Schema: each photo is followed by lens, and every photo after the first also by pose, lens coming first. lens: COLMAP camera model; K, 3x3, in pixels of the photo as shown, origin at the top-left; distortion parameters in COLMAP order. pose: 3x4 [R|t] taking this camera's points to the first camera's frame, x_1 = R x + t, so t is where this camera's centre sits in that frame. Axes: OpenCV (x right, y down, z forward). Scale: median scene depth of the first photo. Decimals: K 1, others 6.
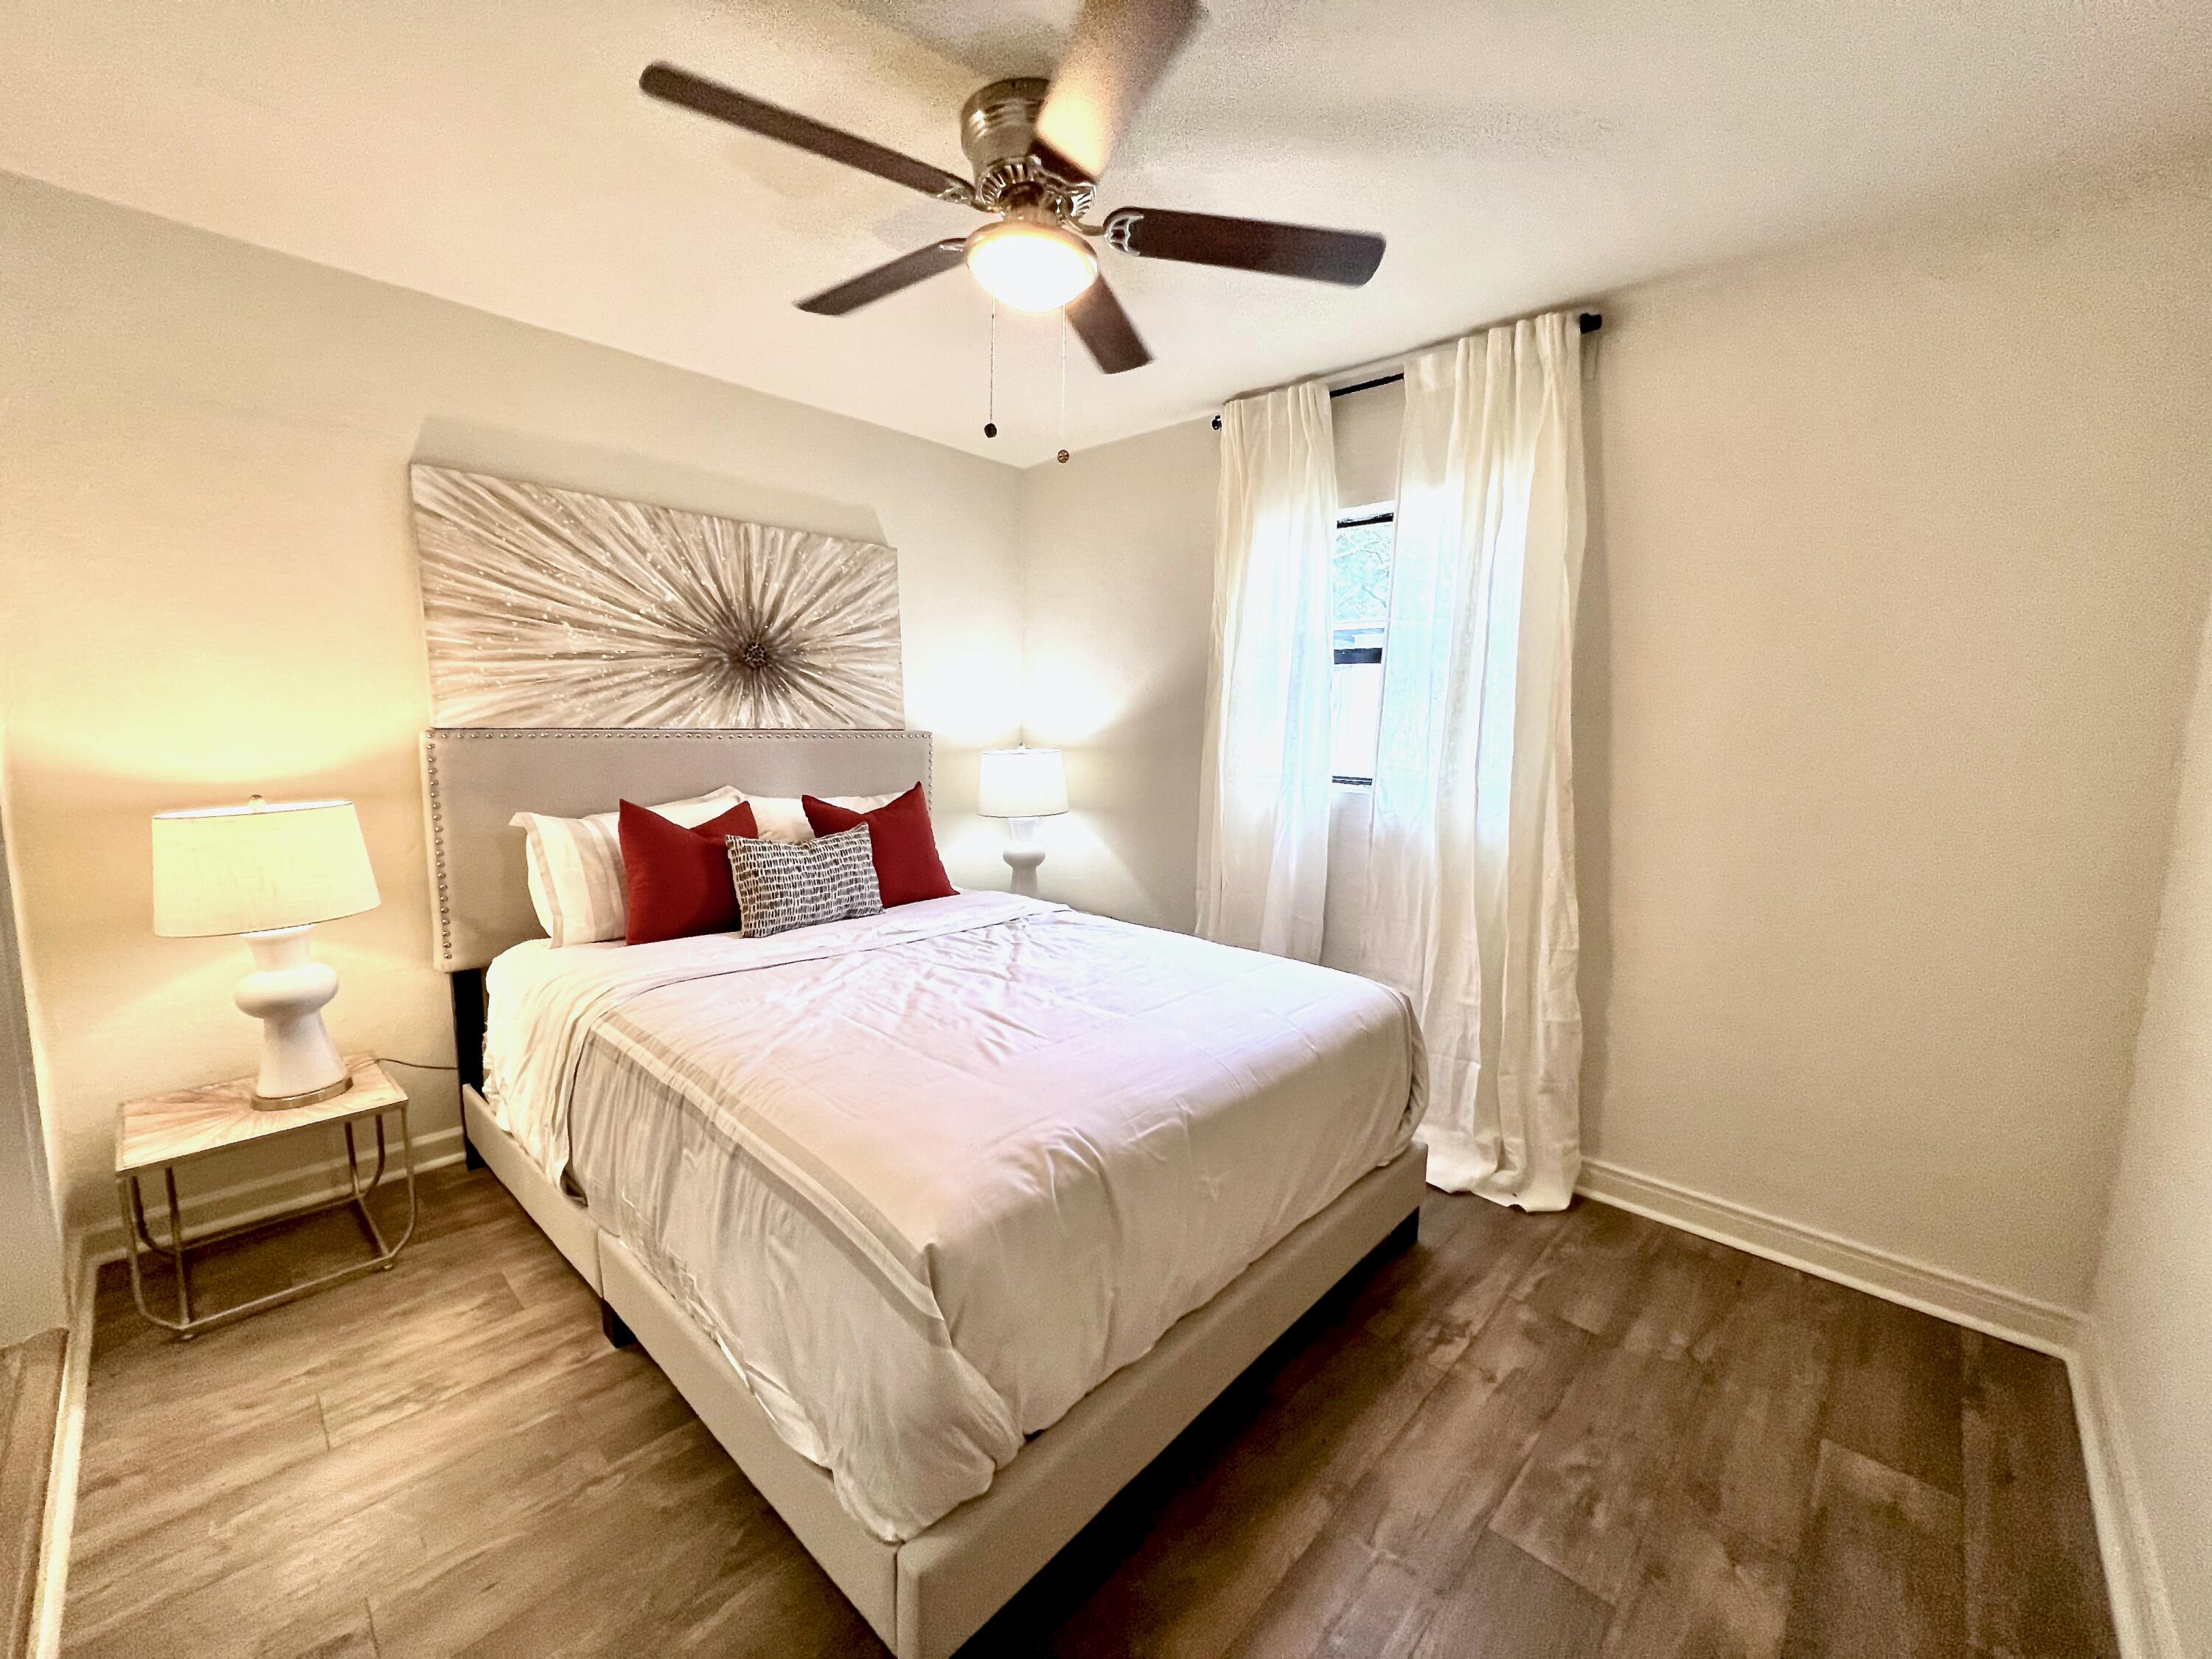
lens RADIAL K [[888.2, 0, 1113.5], [0, 888.2, 833.9], [0, 0, 1]] dist [0.000378, 0.000275]
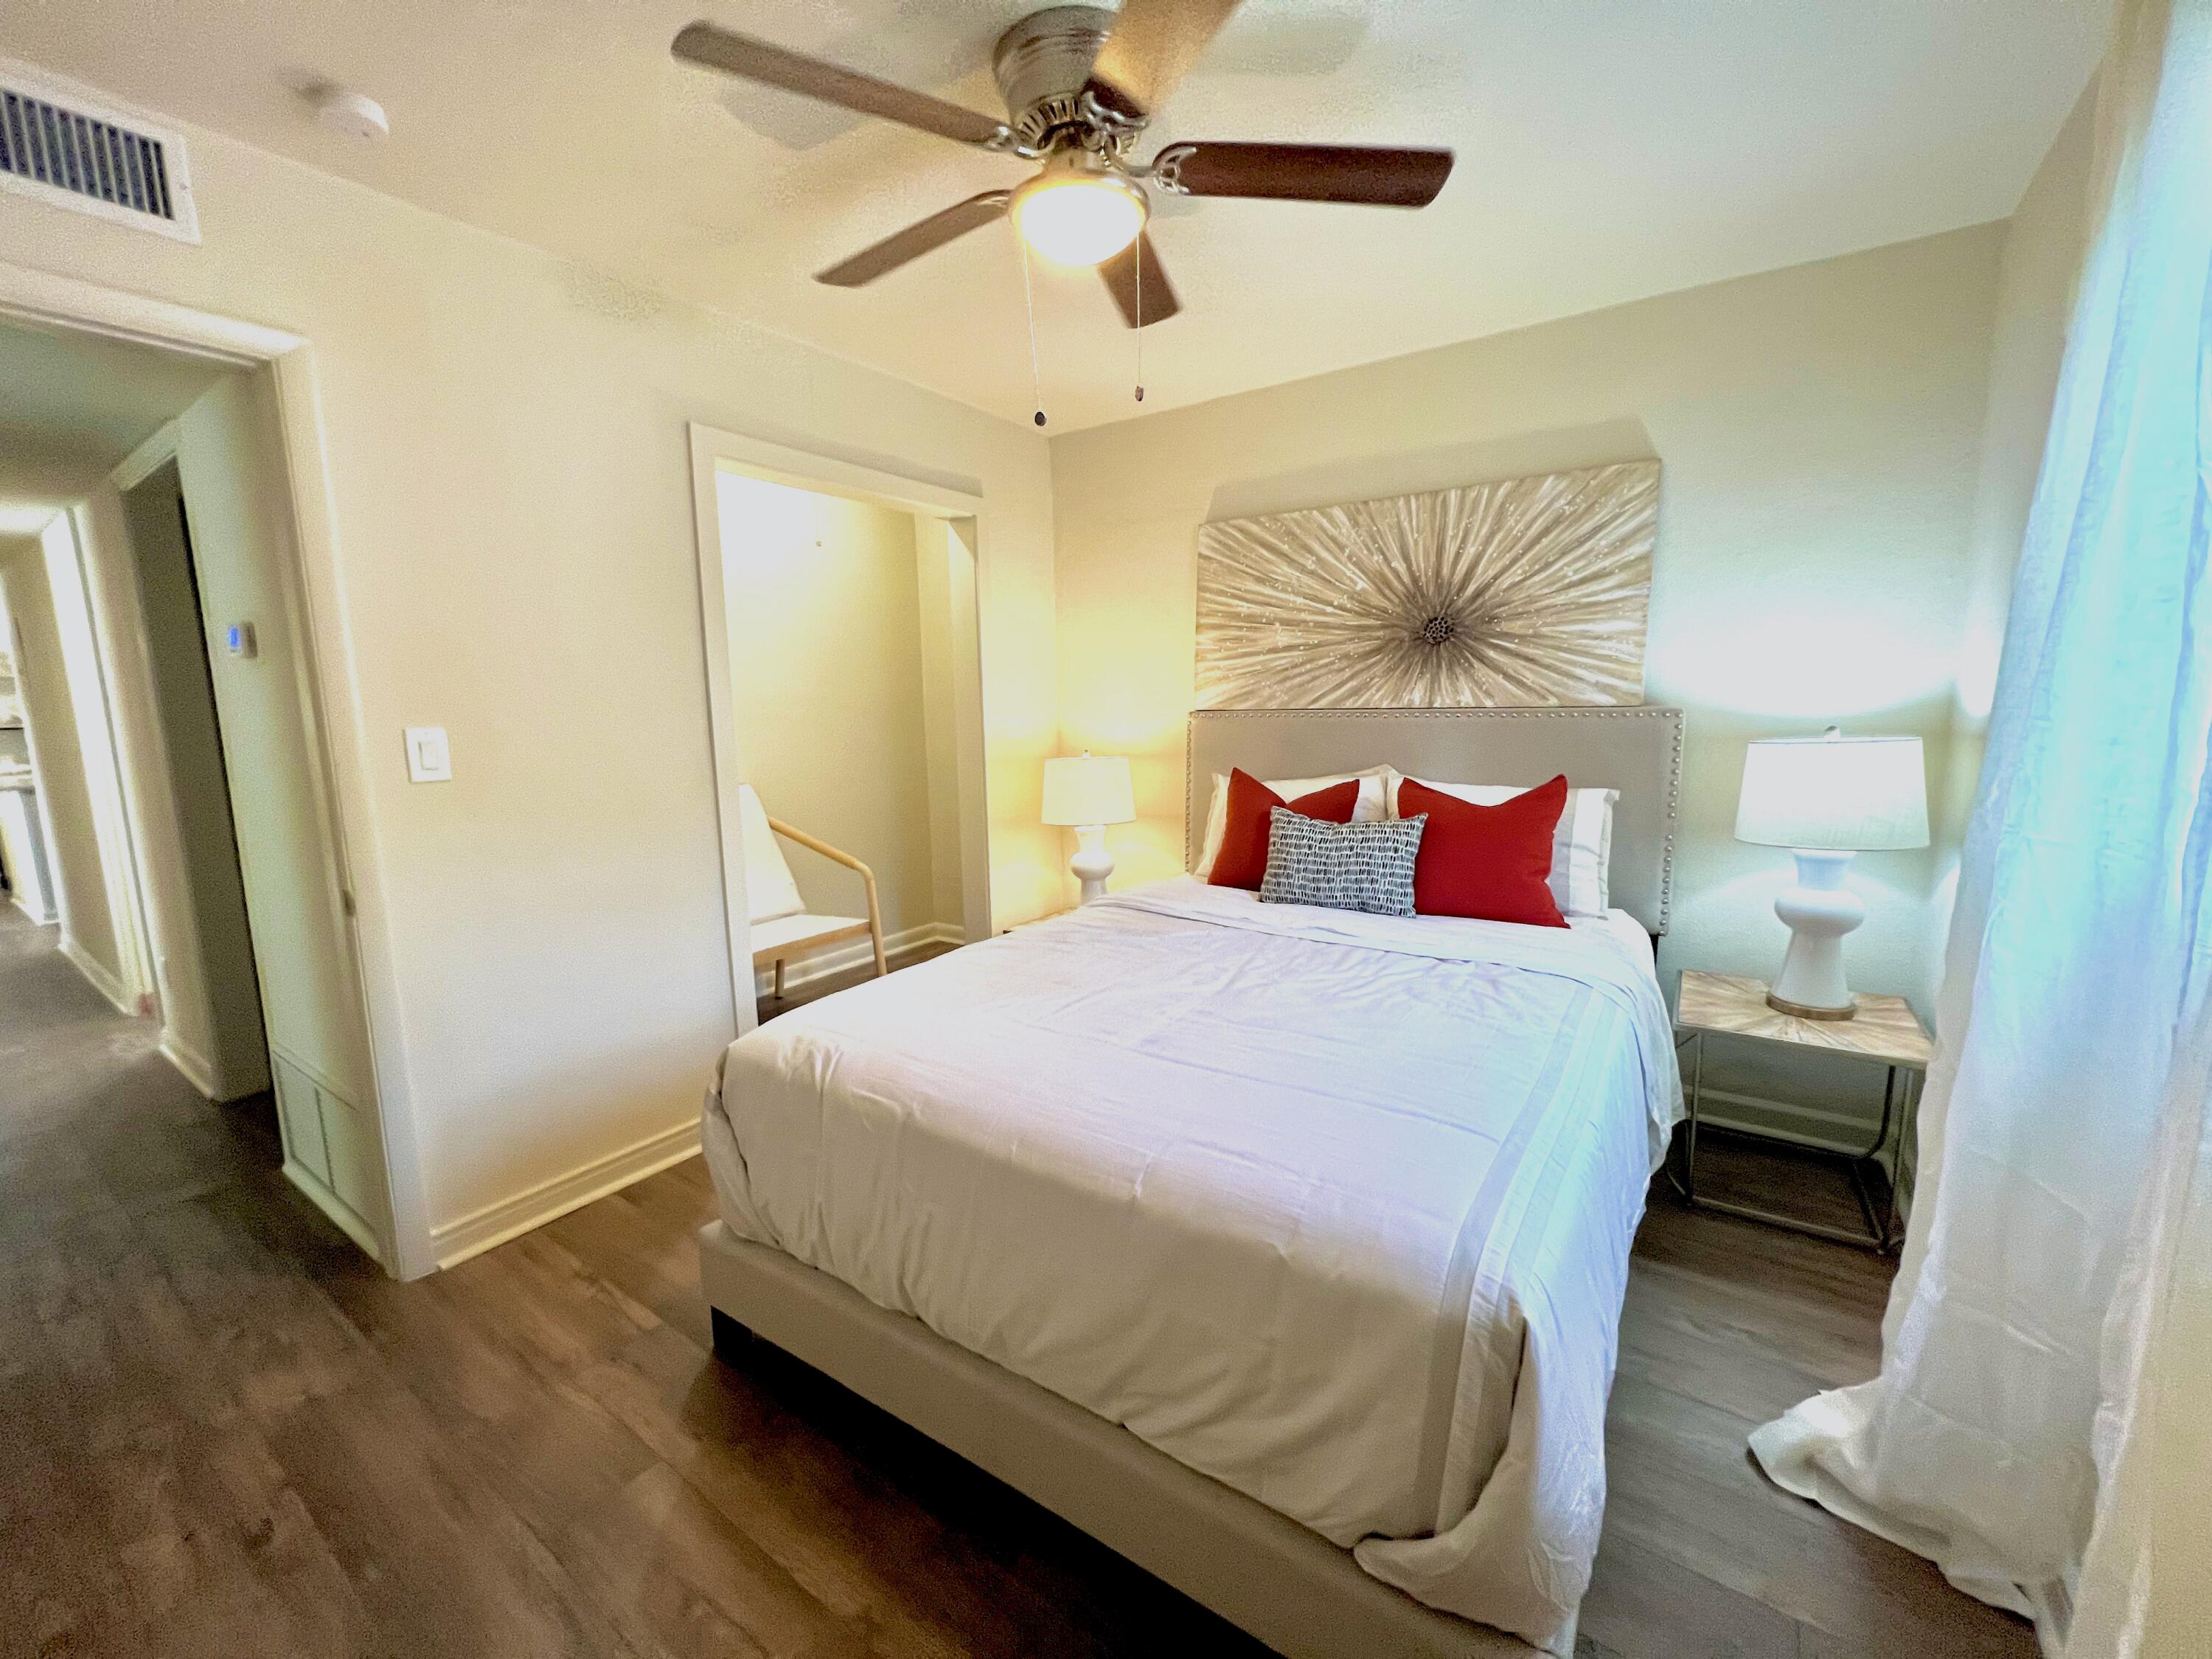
lens RADIAL K [[888.2, 0, 1111.4], [0, 888.2, 835.9], [0, 0, 1]] dist [0.000378, 0.000275]
pose [[0.141618, 0.131575, -0.981138, 0.550178], [-0.106693, 0.987383, 0.117012, -0.061380], [0.984155, 0.088110, 0.153869, 0.565040]]
